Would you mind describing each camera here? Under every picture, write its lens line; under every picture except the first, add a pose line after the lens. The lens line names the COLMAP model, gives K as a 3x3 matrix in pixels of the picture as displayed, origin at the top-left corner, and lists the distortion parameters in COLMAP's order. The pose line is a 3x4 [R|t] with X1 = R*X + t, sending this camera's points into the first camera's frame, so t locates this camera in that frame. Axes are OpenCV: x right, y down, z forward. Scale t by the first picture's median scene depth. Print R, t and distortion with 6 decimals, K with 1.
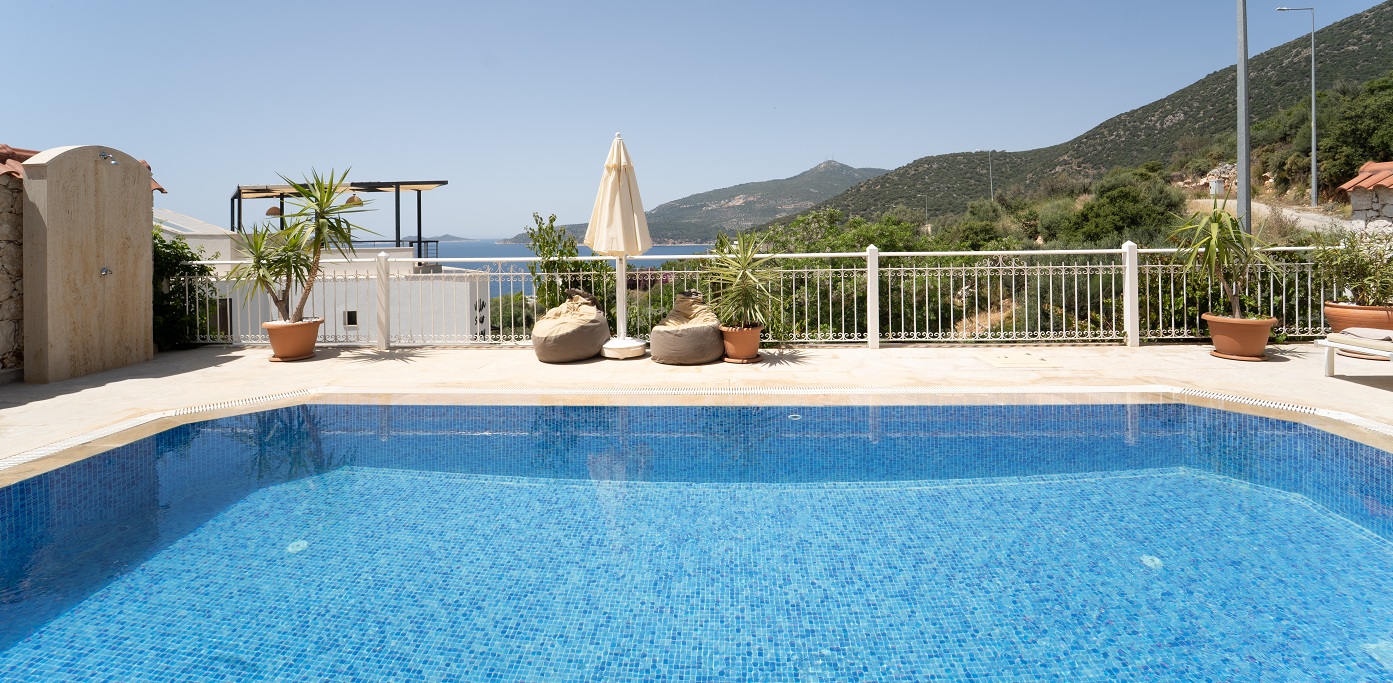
lens RADIAL K [[576.8, 0, 693.1], [0, 576.8, 228.1], [0, 0, 1]] dist [-0.043232, 0.007930]
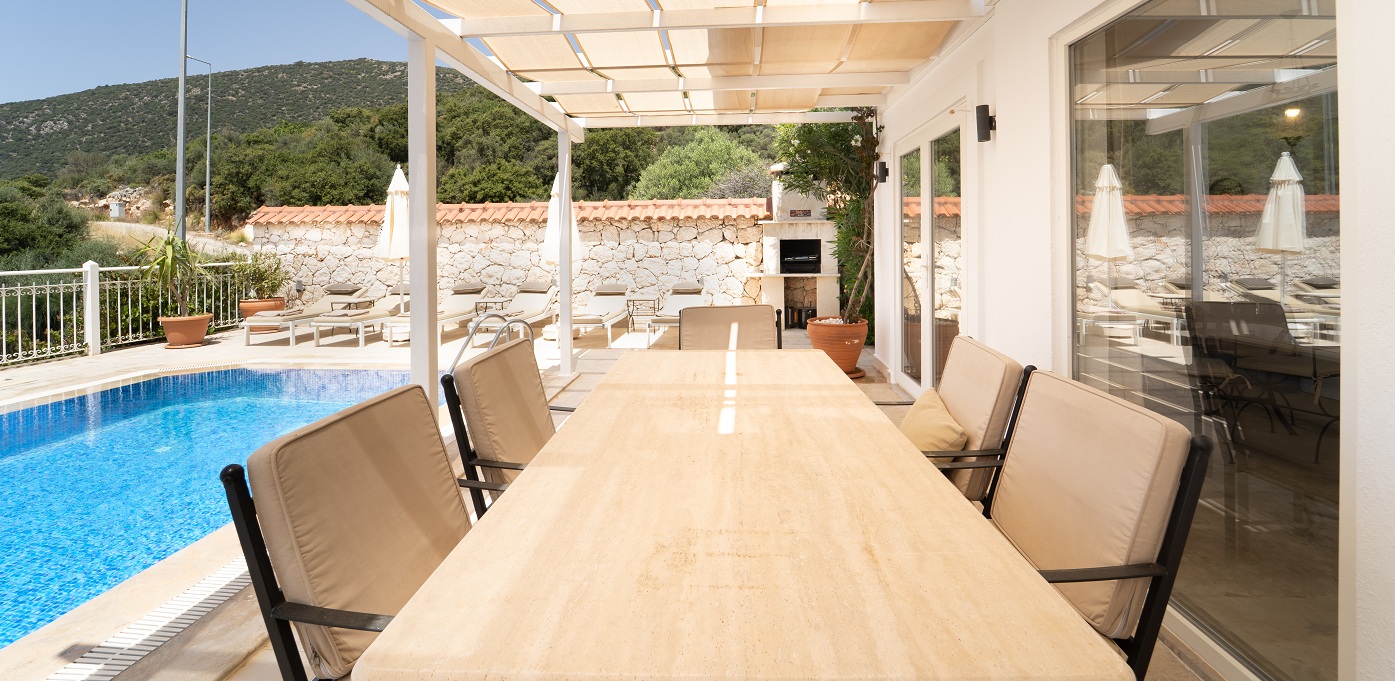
lens RADIAL K [[574.7, 0, 701.7], [0, 574.7, 249.9], [0, 0, 1]] dist [-0.023963, -0.000163]
pose [[-0.000934, 0.002031, 0.999998, -0.324845], [0.001228, 0.999997, -0.002030, 0.004548], [-0.999999, 0.001226, -0.000937, -0.204639]]
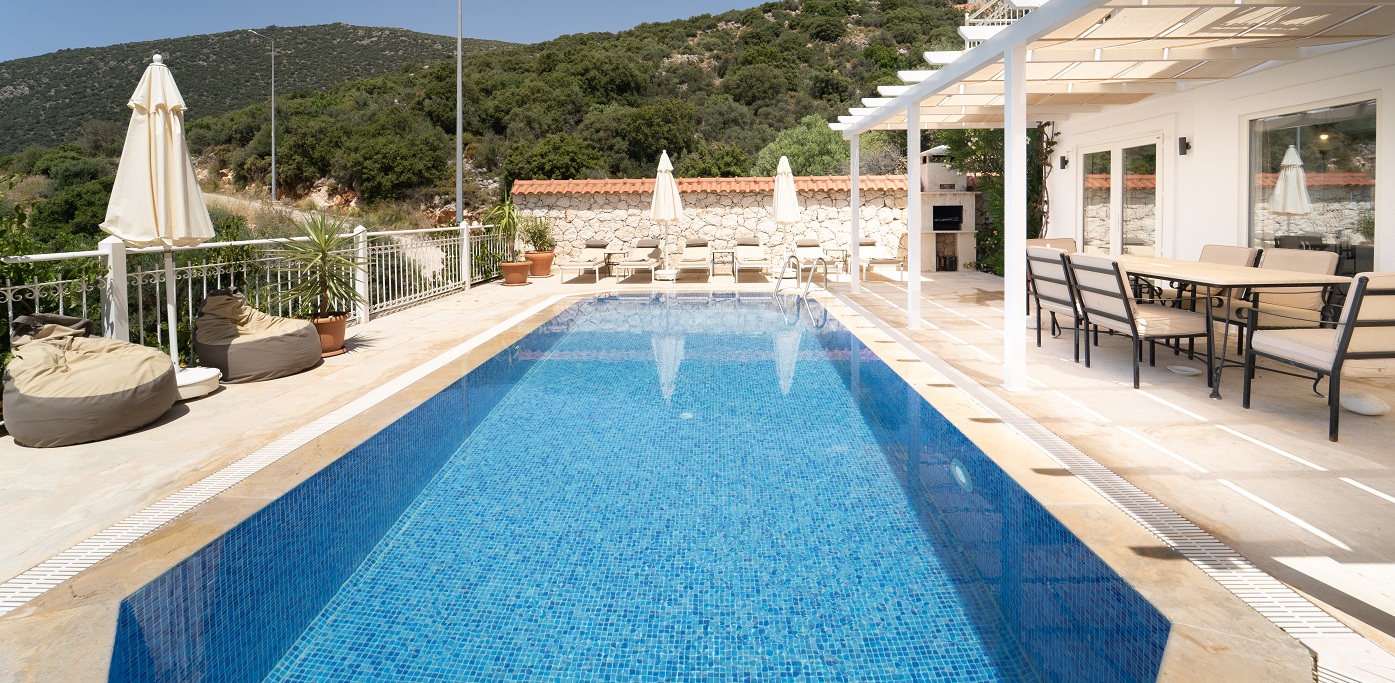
lens RADIAL K [[575.0, 0, 697.0], [0, 575.0, 229.7], [0, 0, 1]] dist [-0.022905, 0.000002]
pose [[-0.032206, -0.018187, 0.999316, -0.780649], [0.002366, 0.999830, 0.018273, 0.018976], [-0.999478, 0.002953, -0.032157, 0.417656]]
